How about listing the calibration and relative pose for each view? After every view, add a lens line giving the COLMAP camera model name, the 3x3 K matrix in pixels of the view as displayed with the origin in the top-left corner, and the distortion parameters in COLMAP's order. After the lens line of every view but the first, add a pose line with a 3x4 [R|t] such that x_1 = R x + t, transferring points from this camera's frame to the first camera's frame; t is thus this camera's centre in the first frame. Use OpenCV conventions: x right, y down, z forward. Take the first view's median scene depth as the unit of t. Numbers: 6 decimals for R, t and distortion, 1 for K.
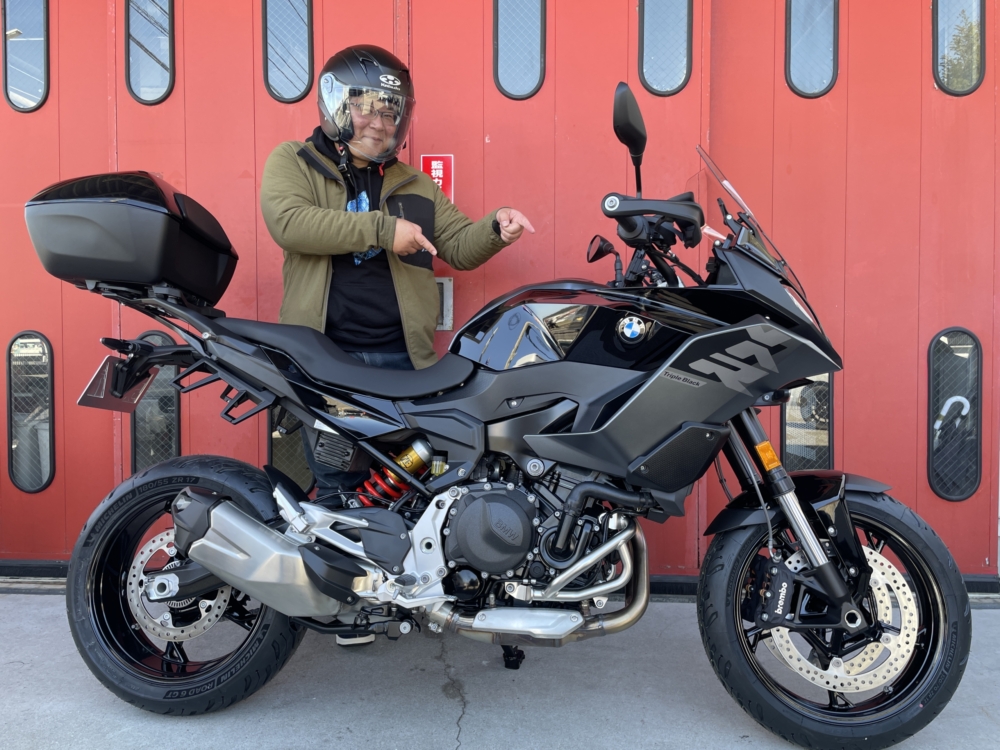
lens RADIAL K [[759.6, 0, 509.3], [0, 759.6, 376.7], [0, 0, 1]] dist [0.057651, -0.074094]
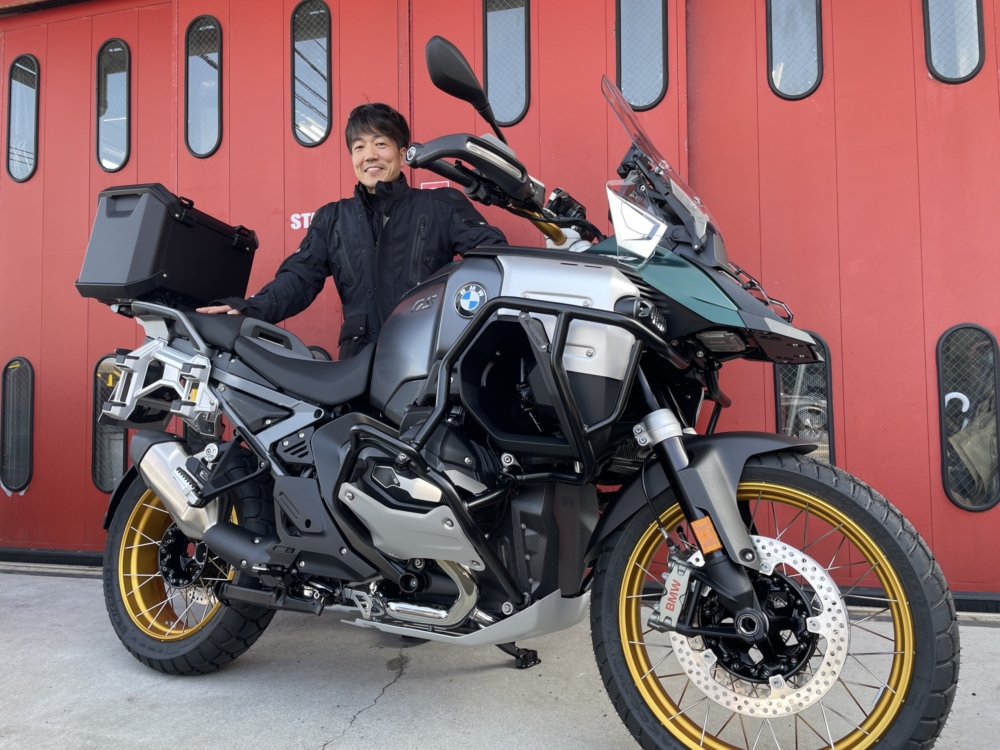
lens RADIAL K [[759.6, 0, 495.4], [0, 759.6, 371.5], [0, 0, 1]] dist [0.057651, -0.074094]
pose [[0.978558, -0.018496, -0.205137, 0.215073], [0.004000, 0.997479, -0.070854, 0.059201], [0.205930, 0.068514, 0.976165, -0.029435]]
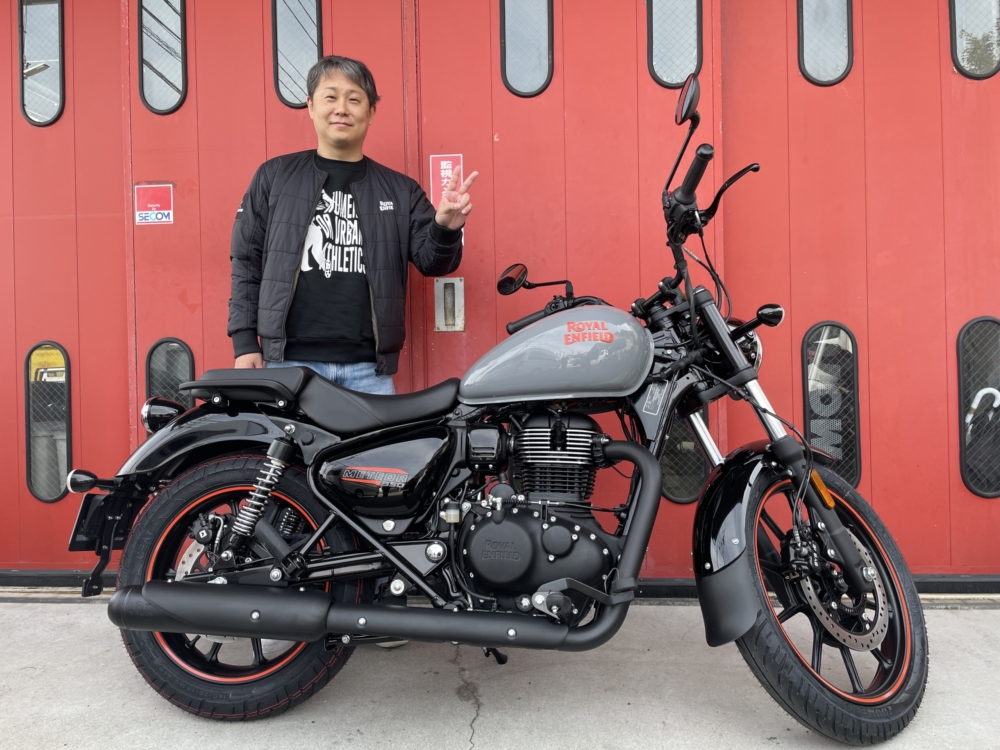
lens RADIAL K [[759.6, 0, 503.6], [0, 759.6, 376.4], [0, 0, 1]] dist [0.057651, -0.074094]
pose [[0.999194, -0.018031, -0.035863, 0.010995], [0.017070, 0.999492, -0.026911, 0.026995], [0.036330, 0.026277, 0.998994, 0.017073]]
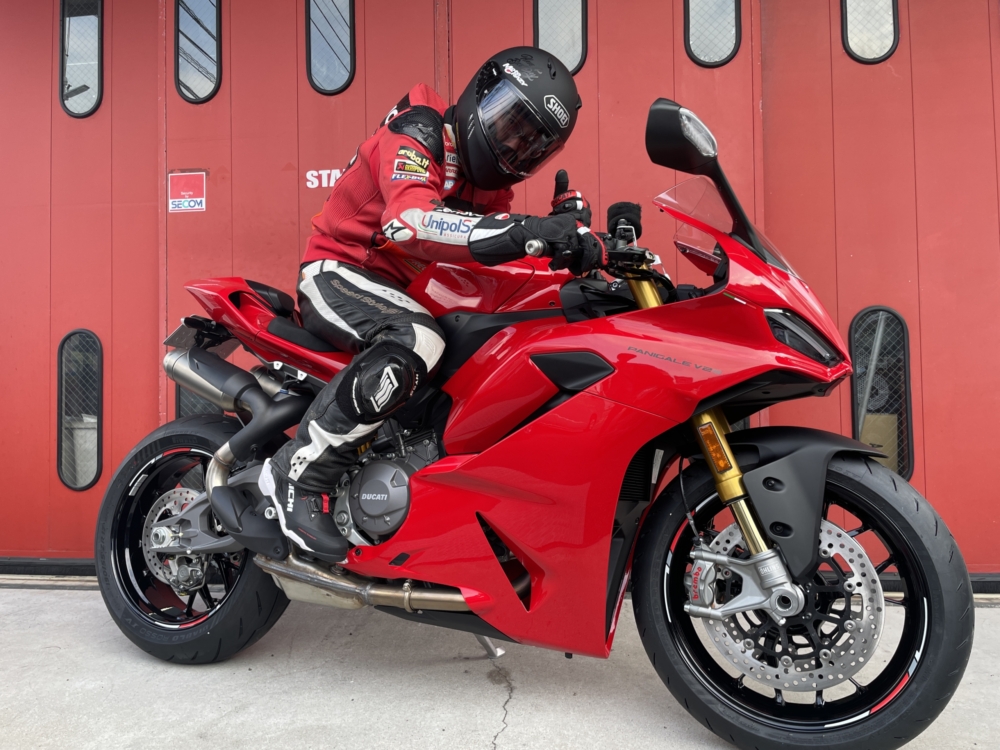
lens RADIAL K [[759.6, 0, 491.6], [0, 759.6, 377.7], [0, 0, 1]] dist [0.057651, -0.074094]
pose [[0.996591, -0.014163, -0.081277, -0.001249], [0.009414, 0.998242, -0.058523, 0.076509], [0.081963, 0.057559, 0.994972, 0.042835]]
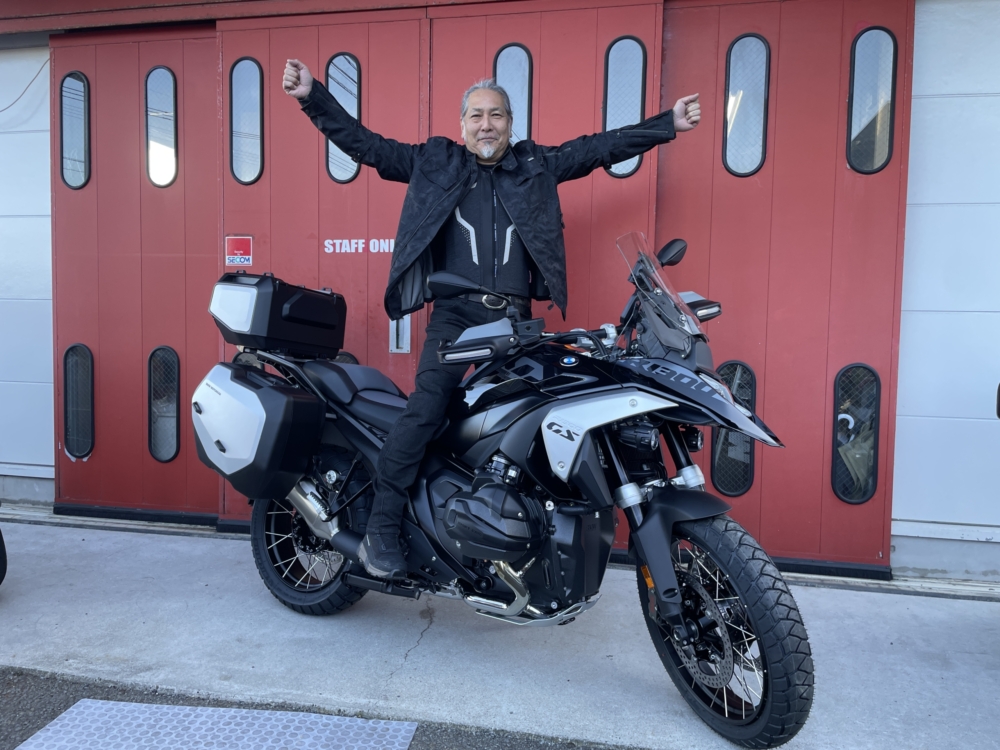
lens RADIAL K [[731.0, 0, 491.4], [0, 731.0, 380.9], [0, 0, 1]] dist [0.023247, -0.004002]
pose [[0.988965, 0.029747, -0.145132, 0.175416], [-0.025889, 0.999261, 0.028404, -0.055472], [0.145870, -0.024334, 0.989005, -0.256127]]
